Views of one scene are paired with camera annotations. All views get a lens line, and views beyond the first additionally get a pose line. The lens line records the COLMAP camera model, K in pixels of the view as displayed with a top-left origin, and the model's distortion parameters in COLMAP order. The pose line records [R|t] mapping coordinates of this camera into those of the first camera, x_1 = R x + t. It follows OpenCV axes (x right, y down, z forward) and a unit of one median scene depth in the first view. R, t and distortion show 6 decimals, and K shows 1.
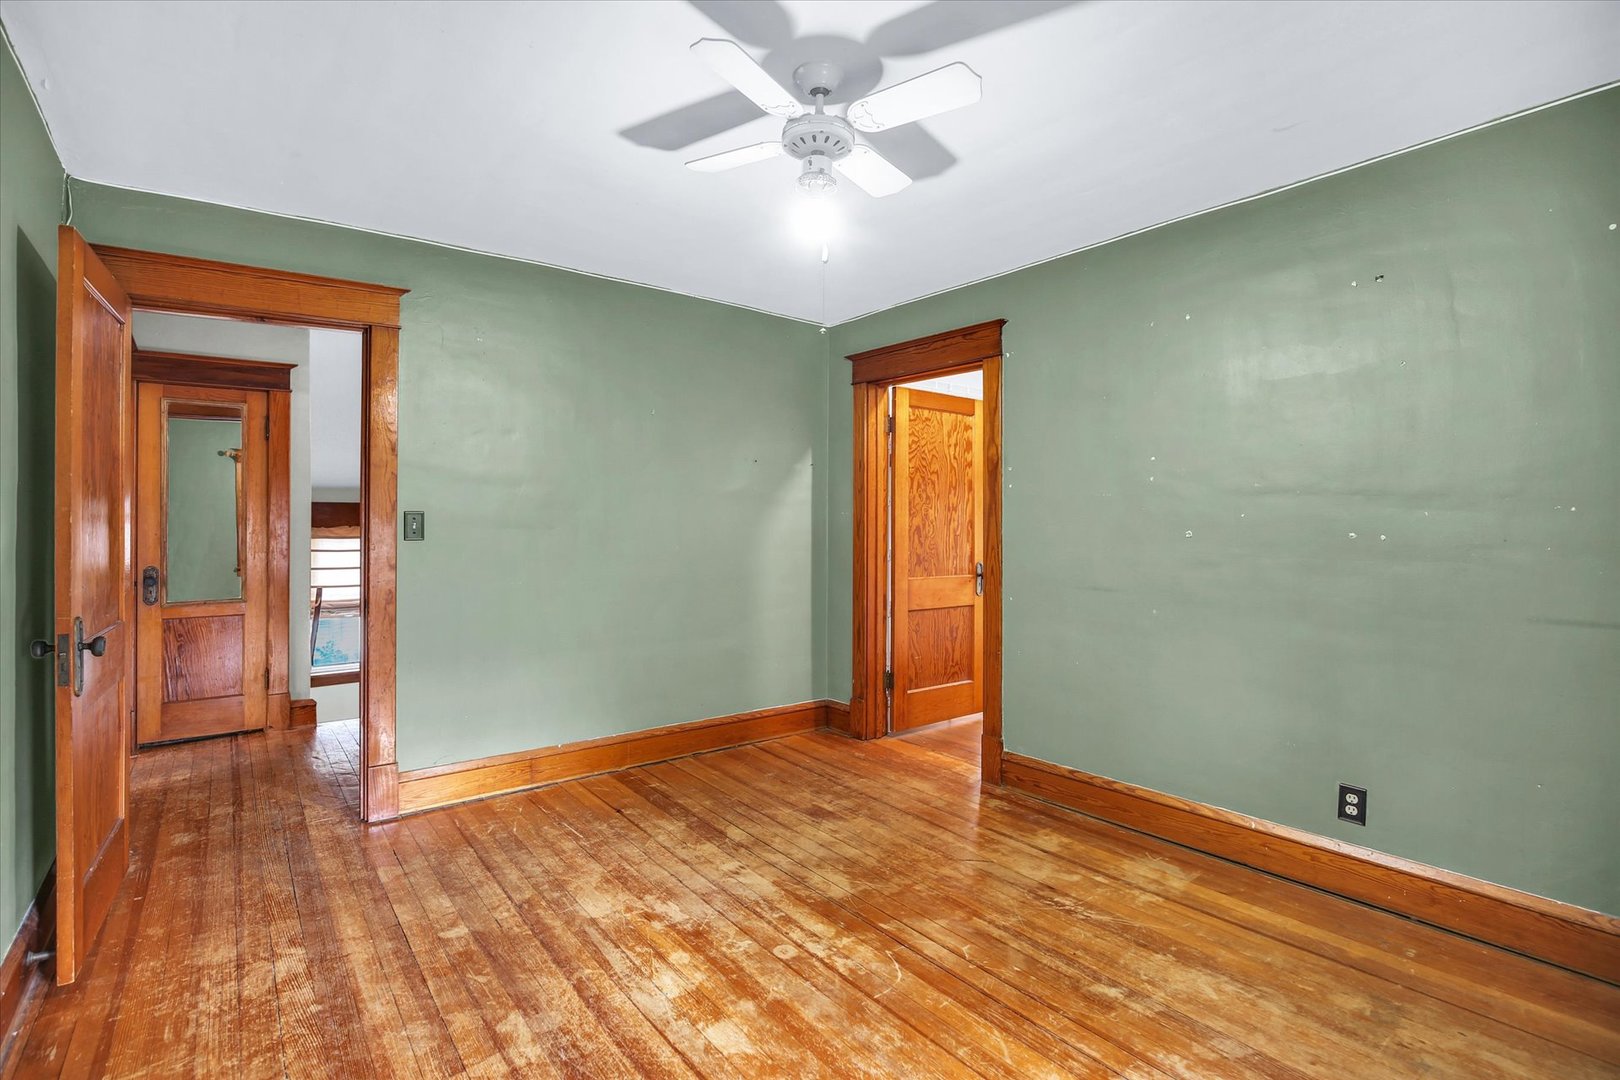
lens RADIAL K [[760.5, 0, 785.0], [0, 760.5, 523.3], [0, 0, 1]] dist [-0.021001, 0.000268]
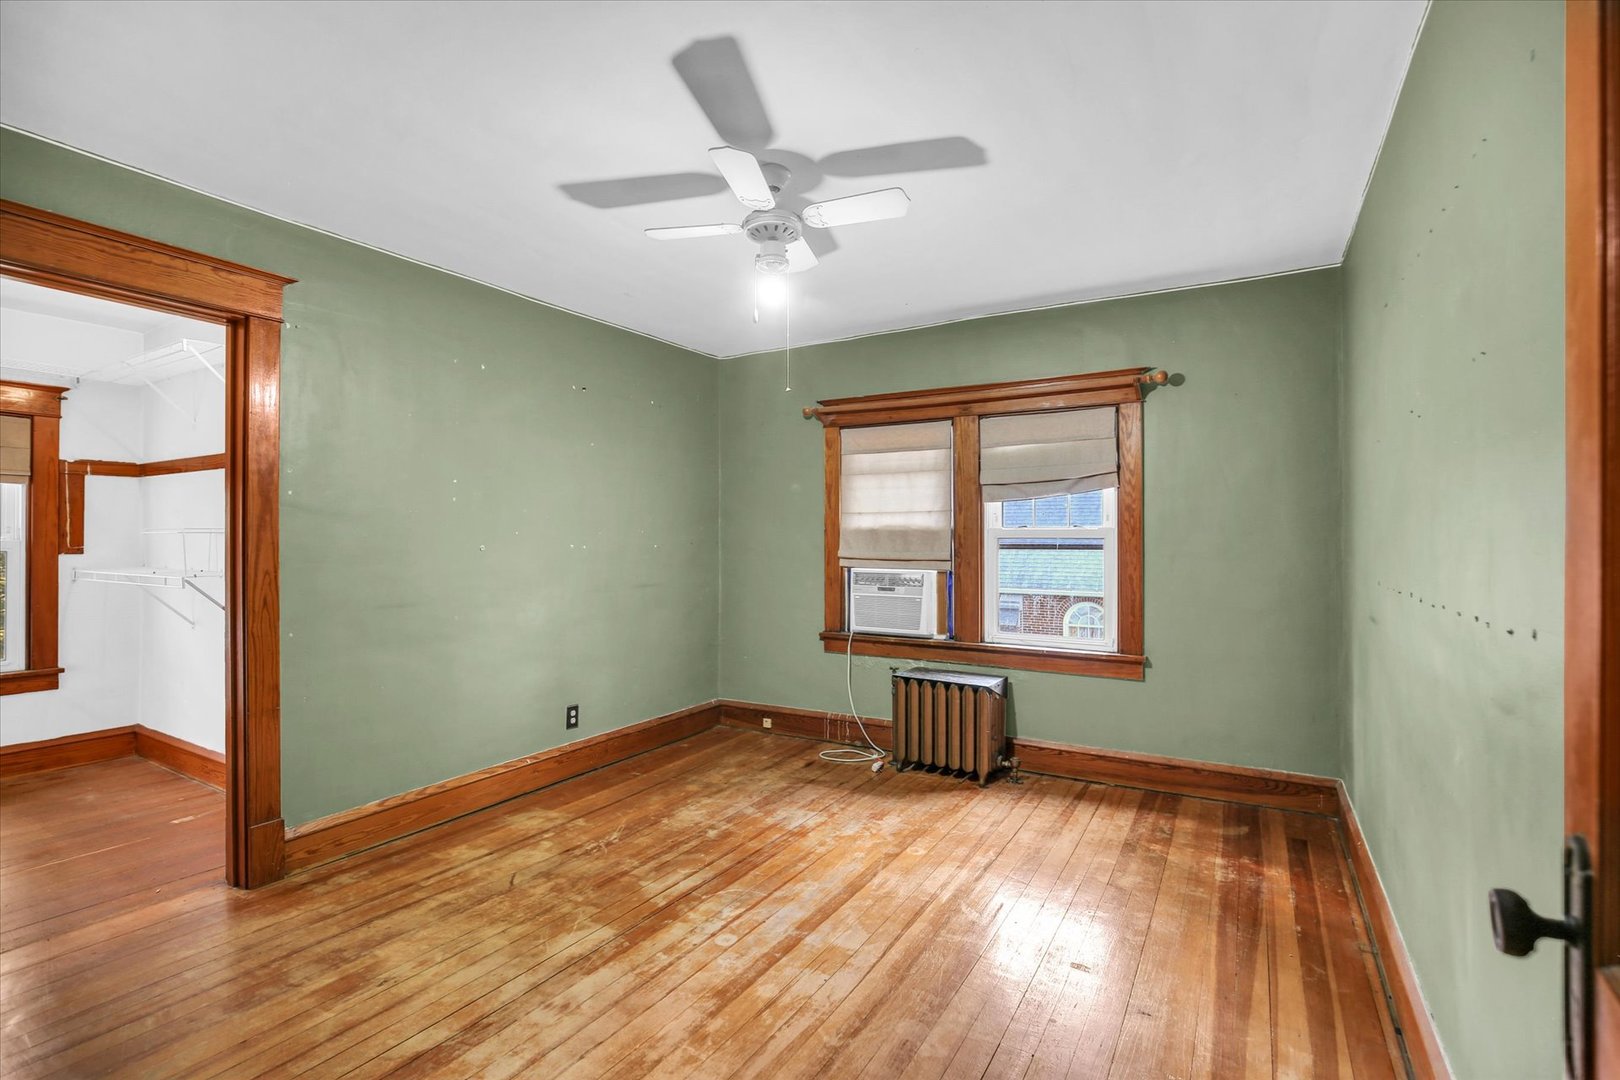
lens RADIAL K [[760.5, 0, 808.8], [0, 760.5, 539.0], [0, 0, 1]] dist [-0.021001, 0.000268]
pose [[-0.382346, 0.003086, 0.924014, -0.989131], [0.001793, 0.999995, -0.002598, 0.004795], [-0.924017, 0.000663, -0.382350, 1.246783]]
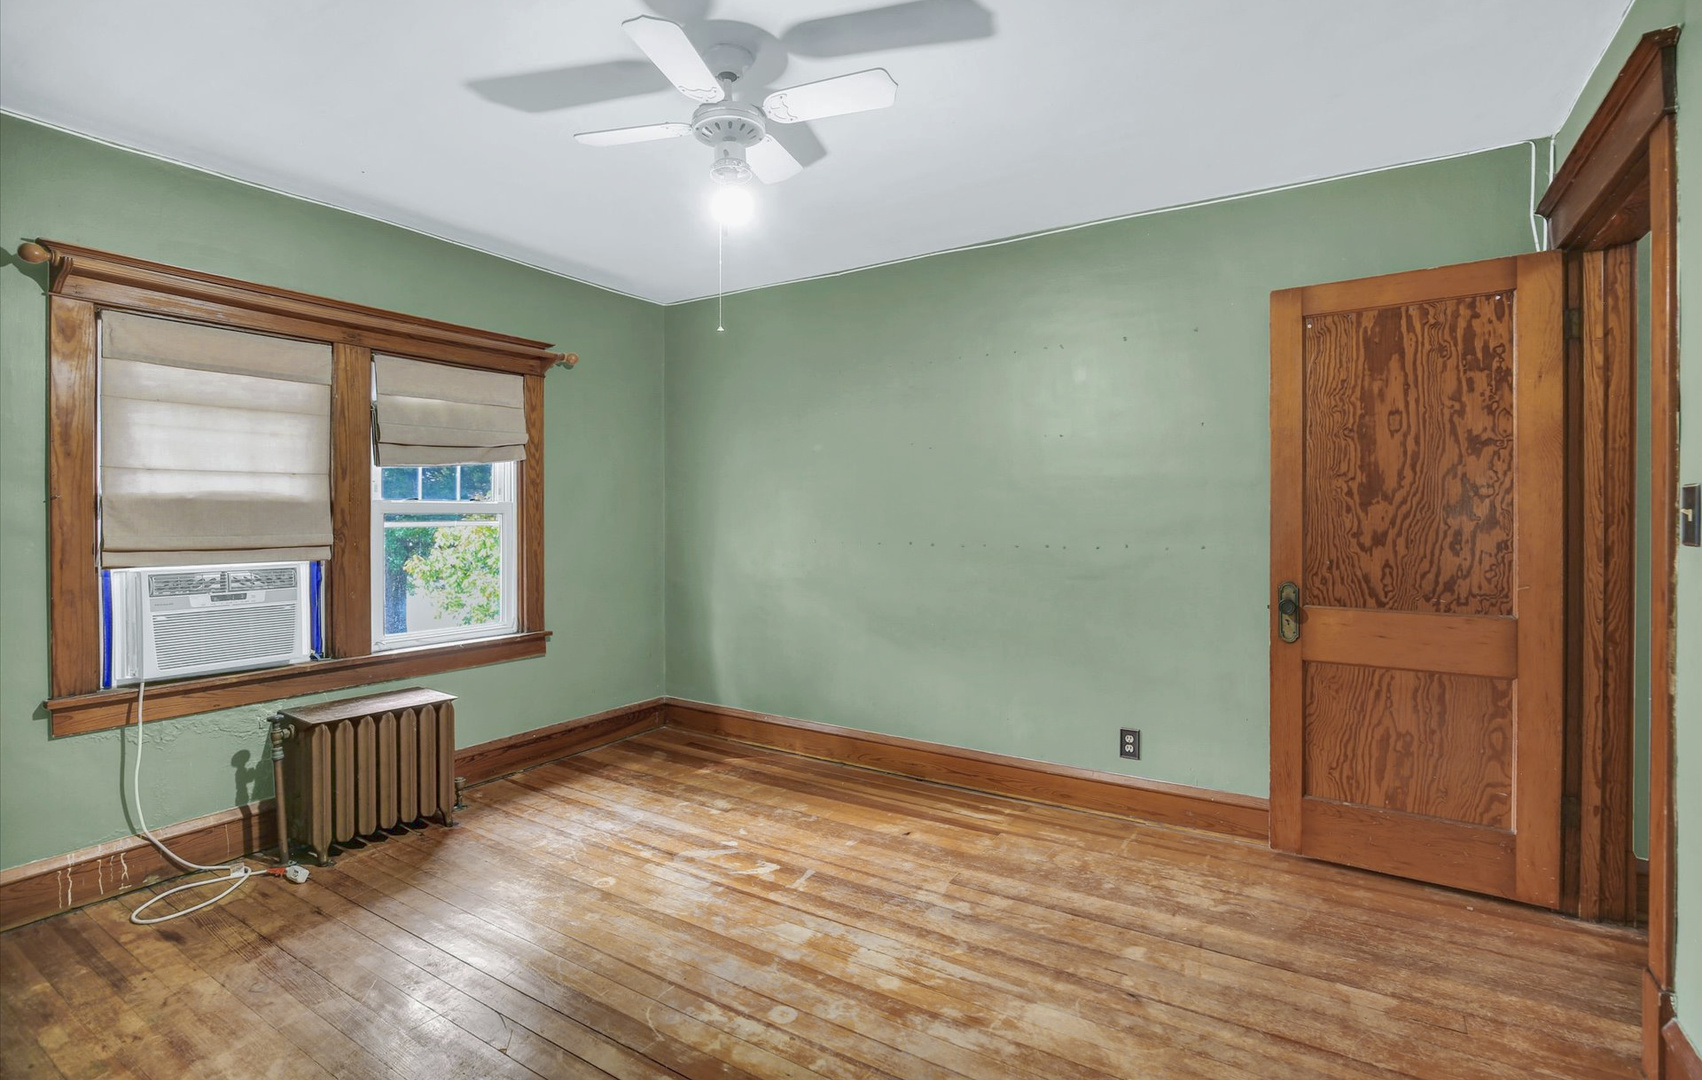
lens RADIAL K [[789.7, 0, 835.7], [0, 789.7, 522.9], [0, 0, 1]] dist [-0.021245, -0.000327]
pose [[-0.937236, 0.008291, -0.348598, 0.238224], [0.003817, 0.999901, 0.013519, -0.000486], [0.348676, 0.011340, -0.937175, 1.770084]]
